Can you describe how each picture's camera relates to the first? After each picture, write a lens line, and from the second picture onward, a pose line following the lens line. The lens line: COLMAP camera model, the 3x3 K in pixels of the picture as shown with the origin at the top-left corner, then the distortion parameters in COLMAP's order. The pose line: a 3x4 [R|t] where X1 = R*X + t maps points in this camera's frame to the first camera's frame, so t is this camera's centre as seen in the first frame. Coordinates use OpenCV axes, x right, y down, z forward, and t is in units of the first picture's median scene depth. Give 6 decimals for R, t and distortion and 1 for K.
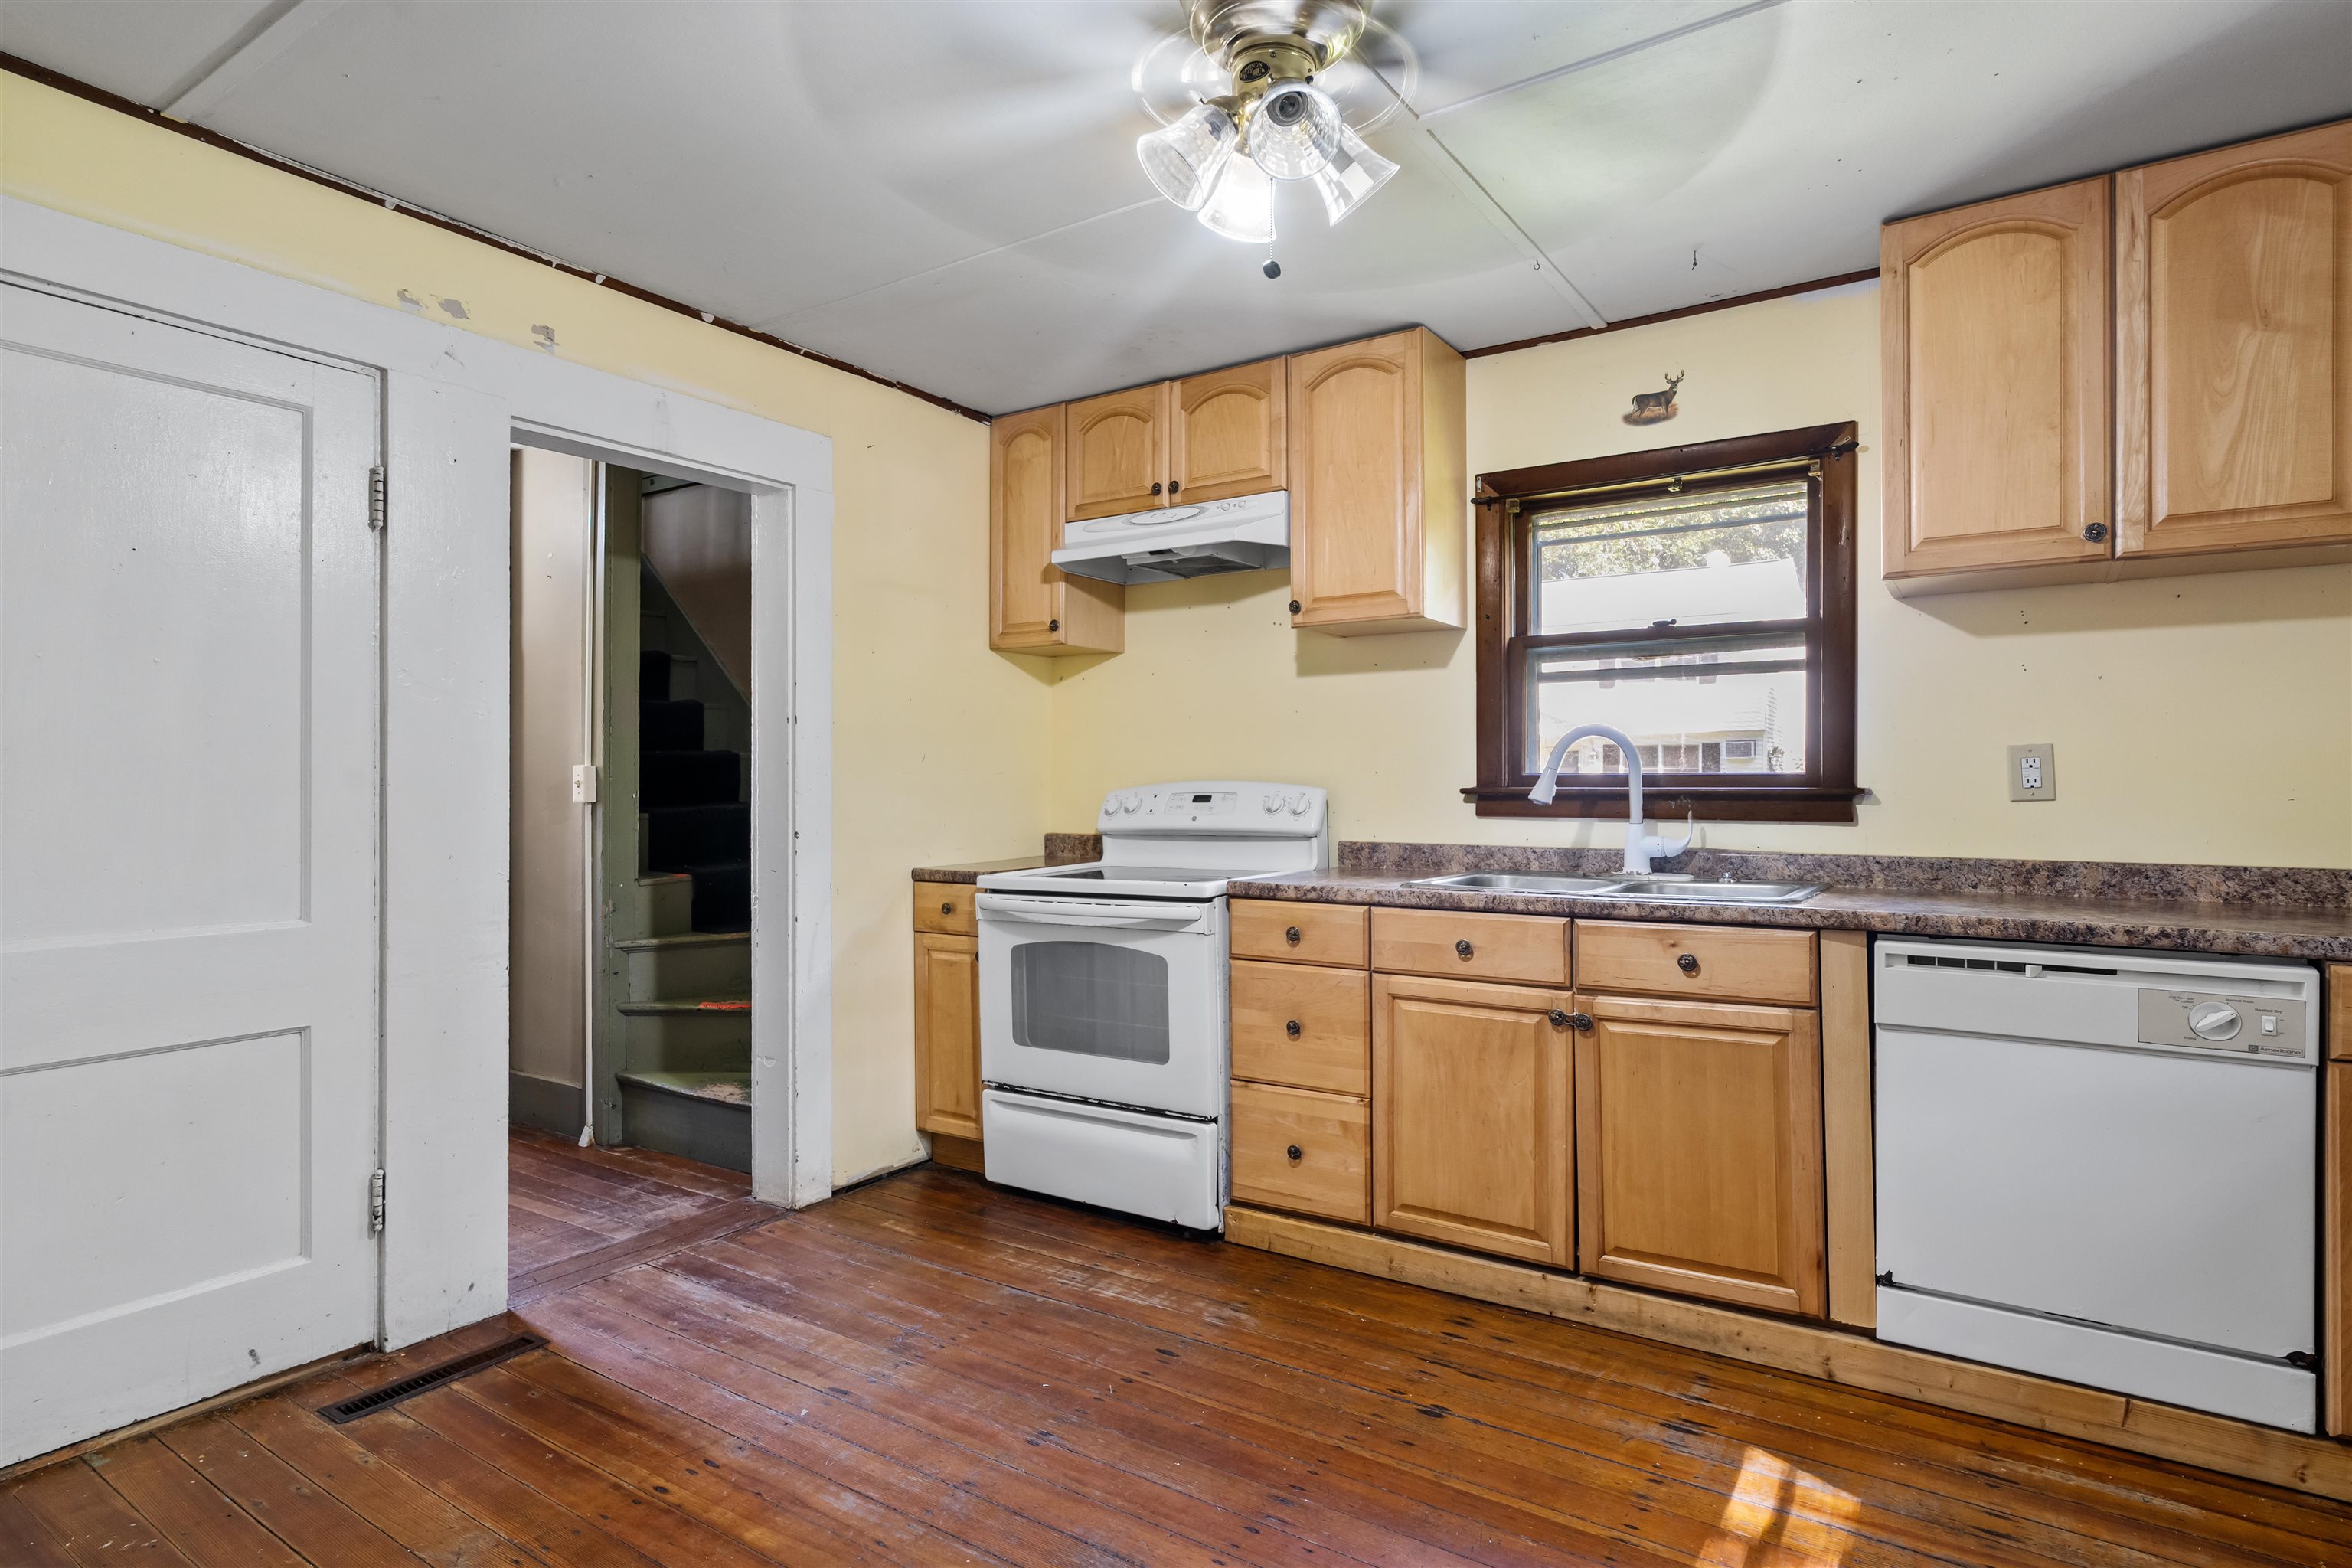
lens RADIAL K [[1214.9, 0, 1186.4], [0, 1214.9, 779.0], [0, 0, 1]] dist [-0.002967, 0.002528]
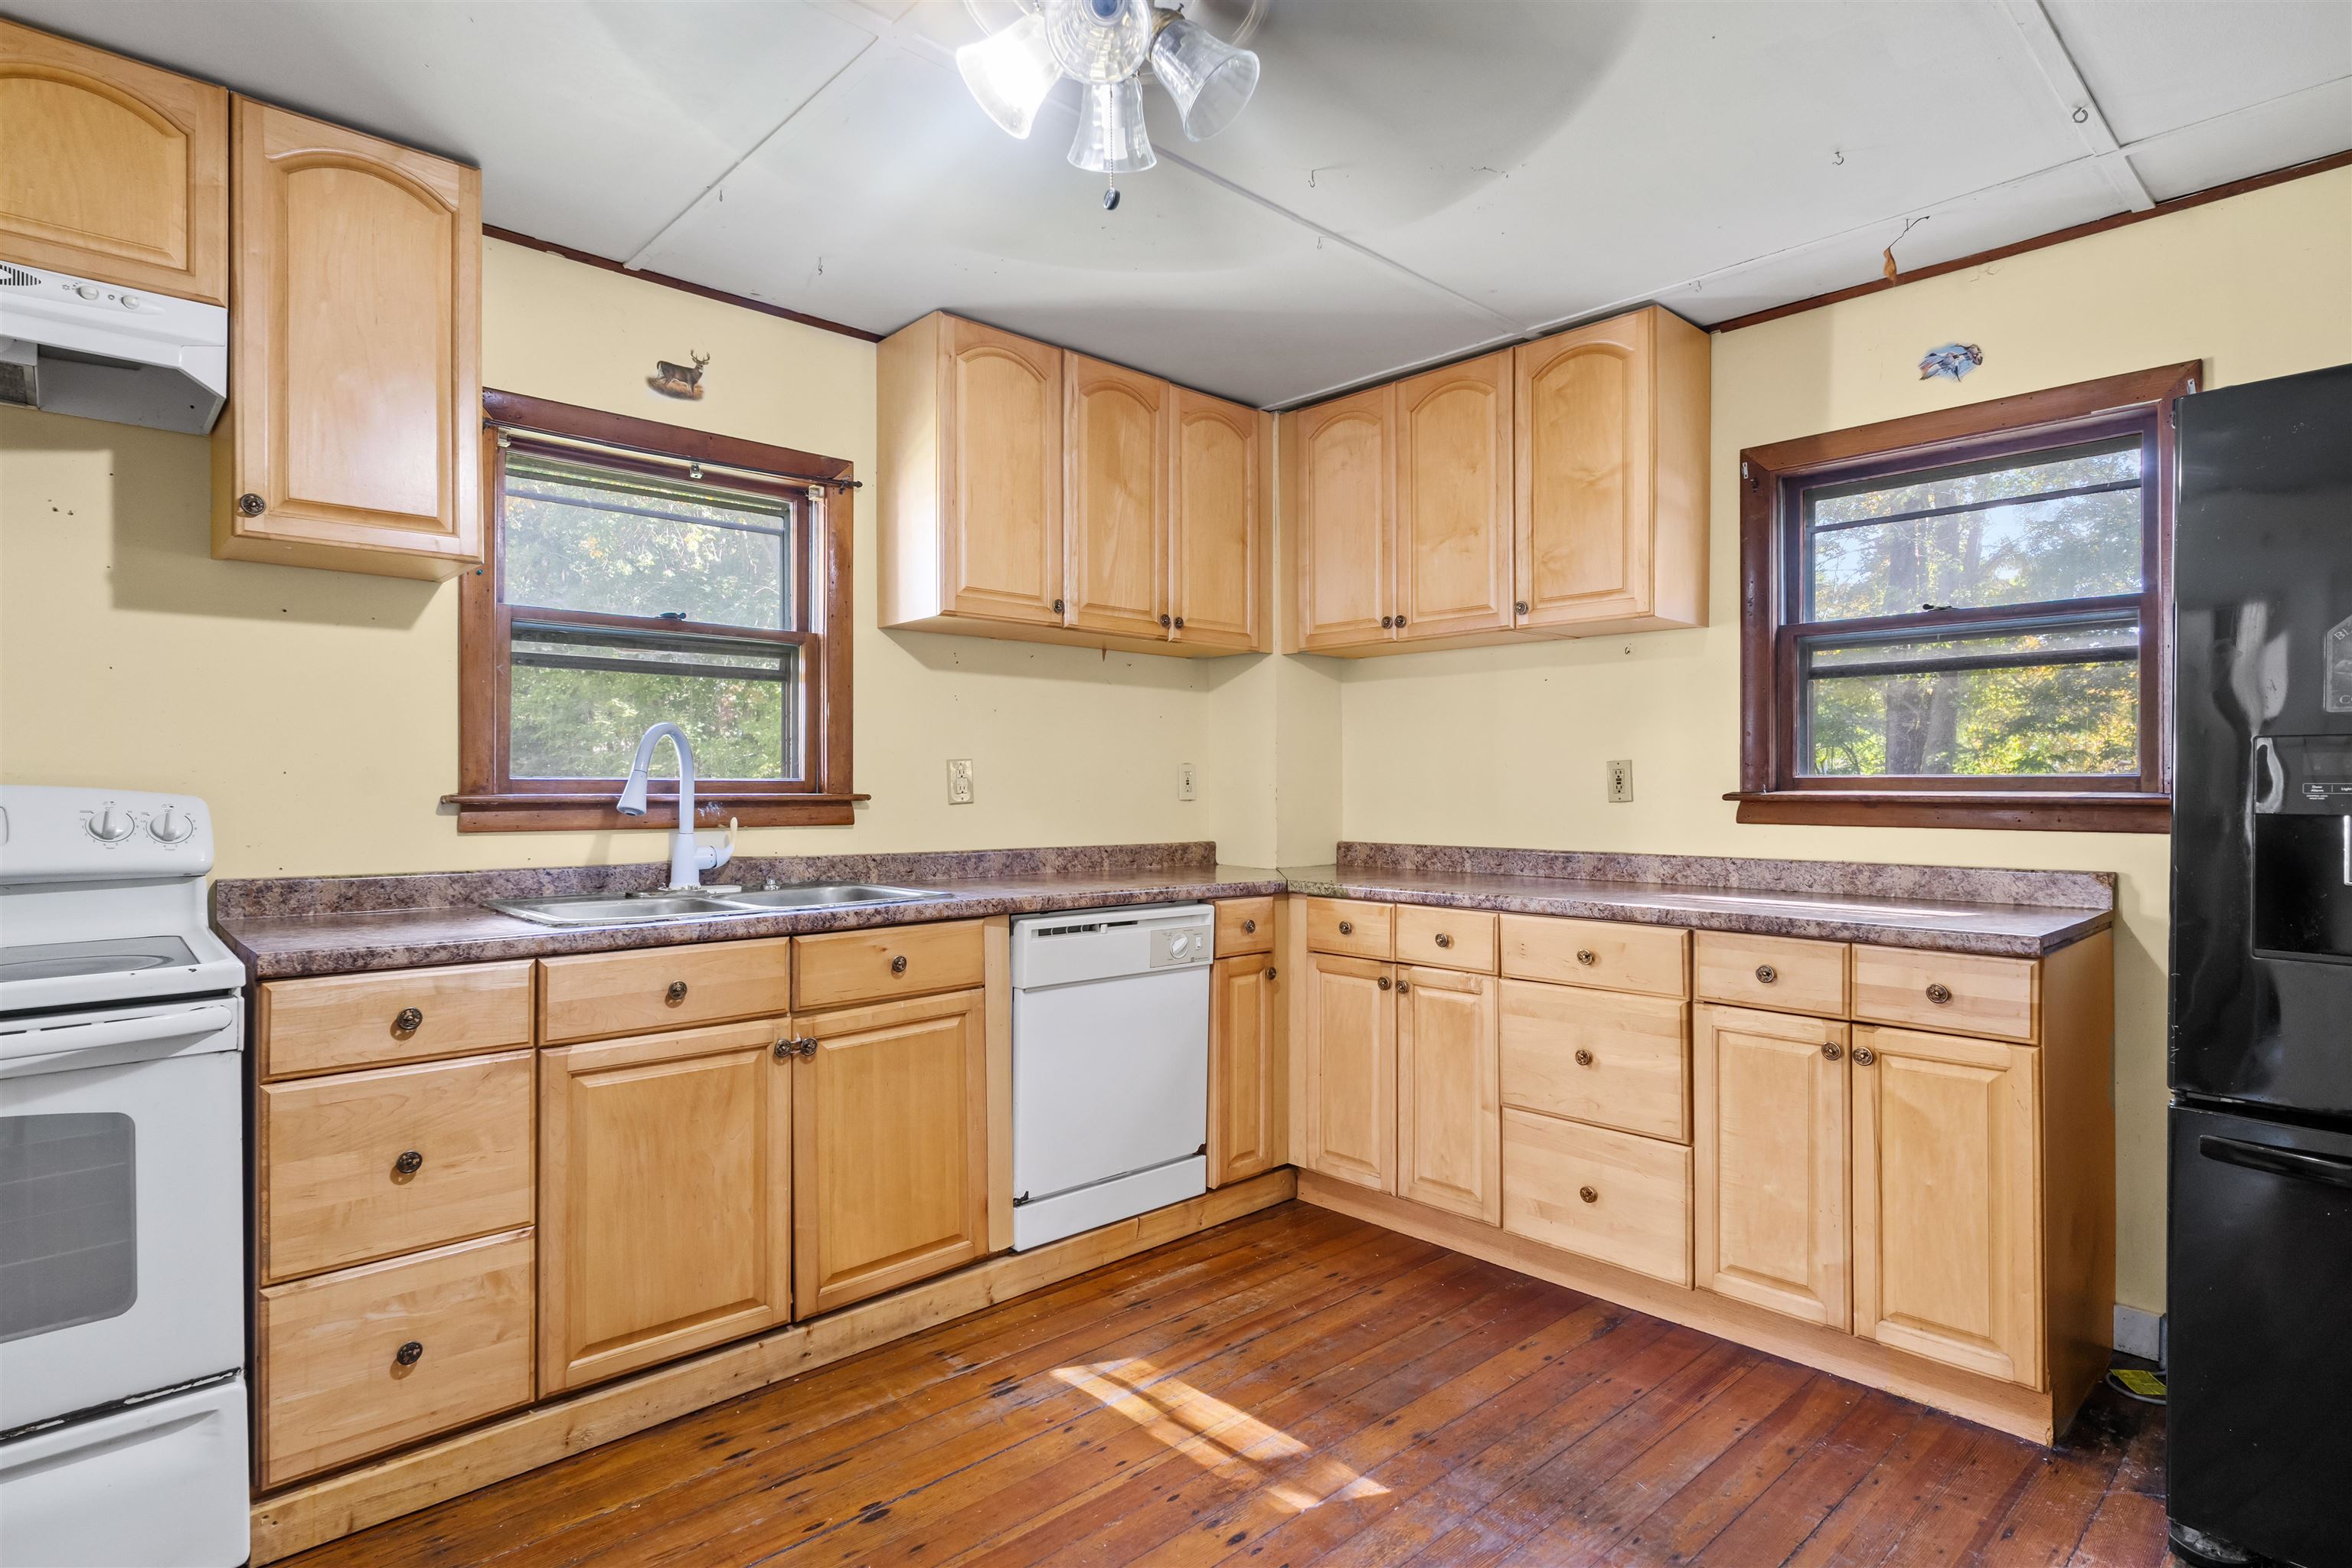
lens RADIAL K [[1214.9, 0, 1185.9], [0, 1214.9, 788.9], [0, 0, 1]] dist [-0.002967, 0.002528]
pose [[0.239259, 0.004803, 0.970944, -0.498397], [-0.001201, 0.999988, -0.004651, 0.007616], [-0.970955, -0.000054, 0.239262, 0.491321]]
